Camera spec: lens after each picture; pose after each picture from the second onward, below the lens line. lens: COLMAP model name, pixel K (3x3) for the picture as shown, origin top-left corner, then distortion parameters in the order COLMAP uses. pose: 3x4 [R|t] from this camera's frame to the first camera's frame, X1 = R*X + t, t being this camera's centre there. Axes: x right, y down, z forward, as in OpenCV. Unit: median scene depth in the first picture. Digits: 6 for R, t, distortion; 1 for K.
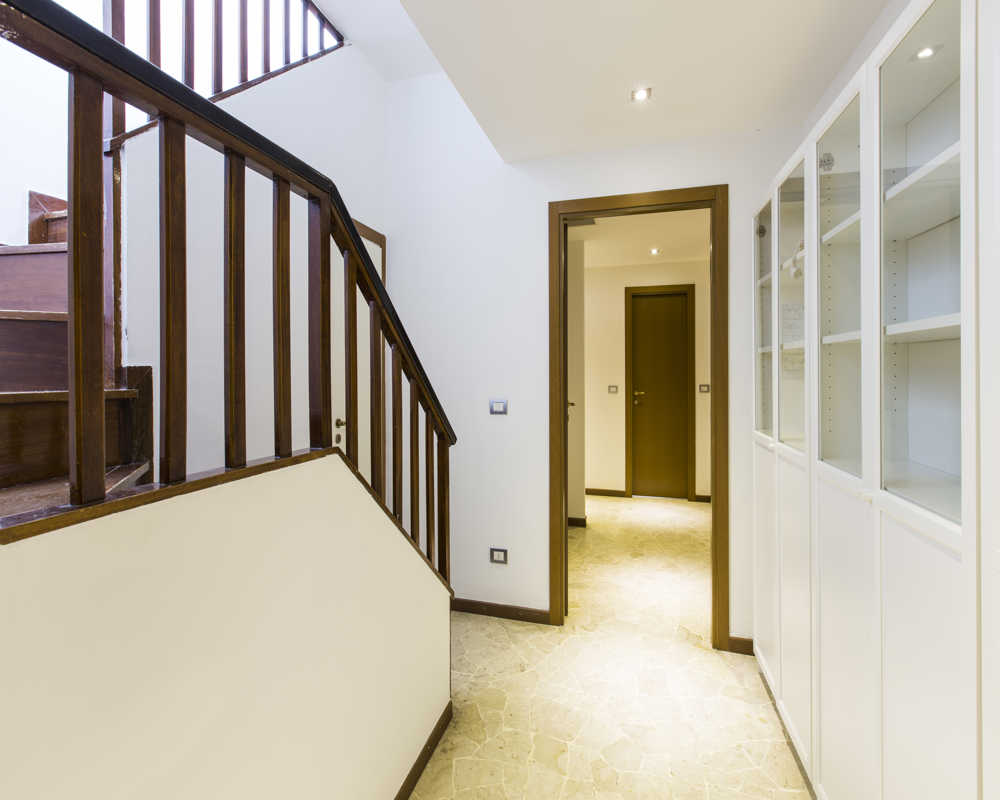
lens RADIAL K [[444.6, 0, 501.9], [0, 444.6, 378.5], [0, 0, 1]] dist [0.001580, 0.000669]
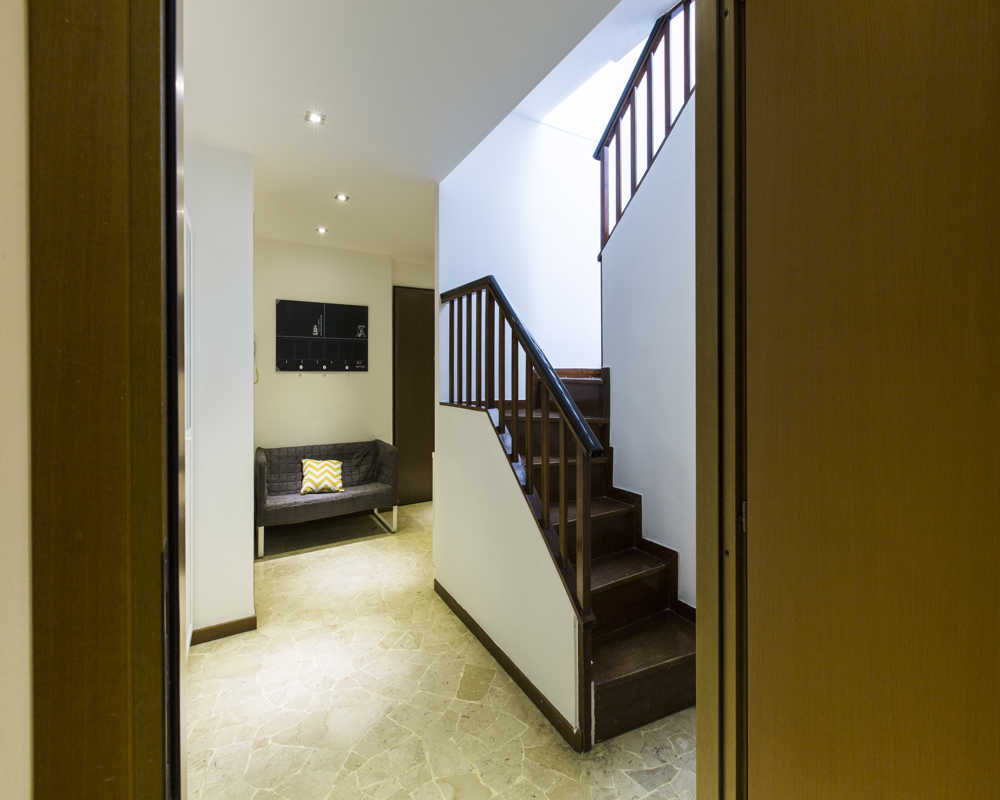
lens RADIAL K [[444.6, 0, 501.9], [0, 444.6, 378.5], [0, 0, 1]] dist [0.001580, 0.000669]
pose [[-0.694887, 0.011675, -0.719024, 0.699123], [0.006999, 0.999931, 0.009472, 0.003848], [0.719084, 0.001549, -0.694921, 1.695806]]
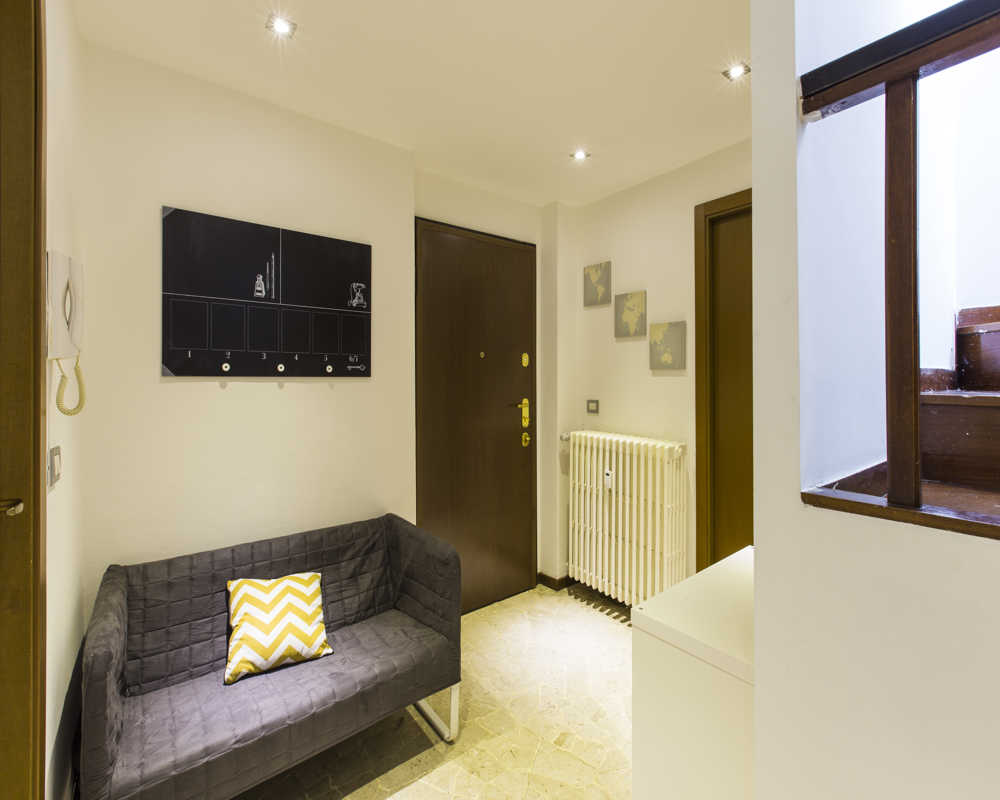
lens RADIAL K [[444.6, 0, 501.9], [0, 444.6, 378.5], [0, 0, 1]] dist [0.001580, 0.000669]
pose [[-0.594015, 0.005869, -0.804432, 0.184255], [0.011178, 0.999937, -0.000959, -0.008022], [0.804376, -0.009561, -0.594043, 0.396097]]
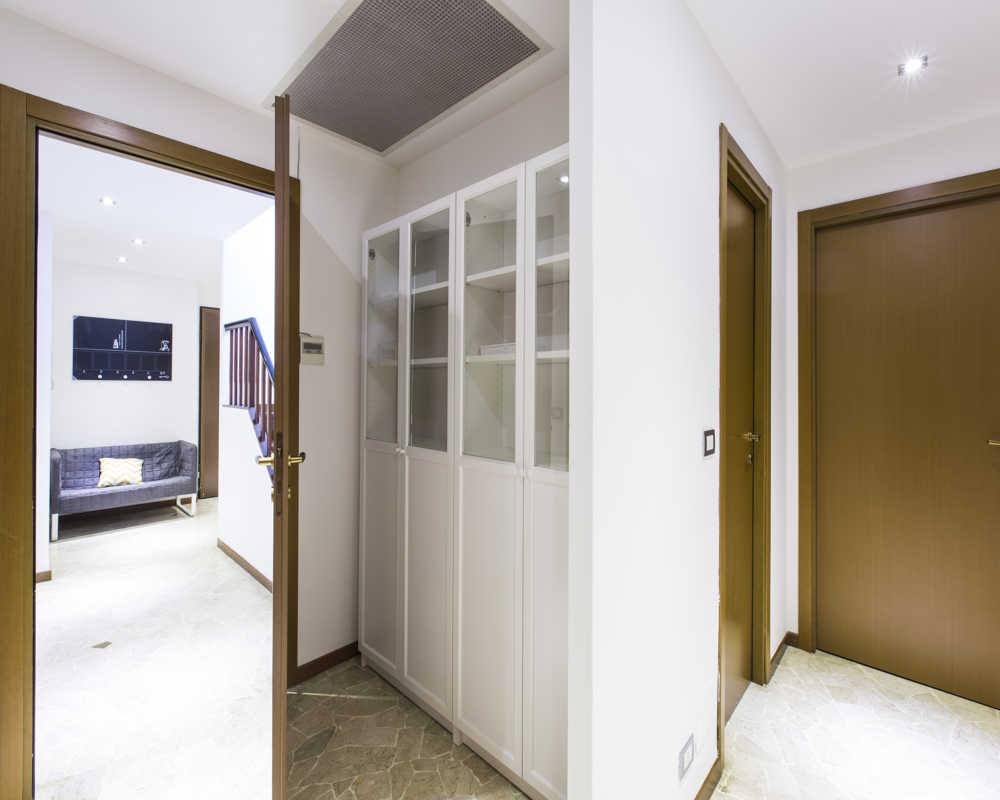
lens RADIAL K [[446.5, 0, 501.2], [0, 446.5, 387.2], [0, 0, 1]] dist [-0.000190, -0.000582]
pose [[-0.456411, 0.003063, -0.889764, 1.023583], [-0.001445, 0.999990, 0.004184, 0.007913], [0.889768, 0.003195, -0.456402, 2.648641]]
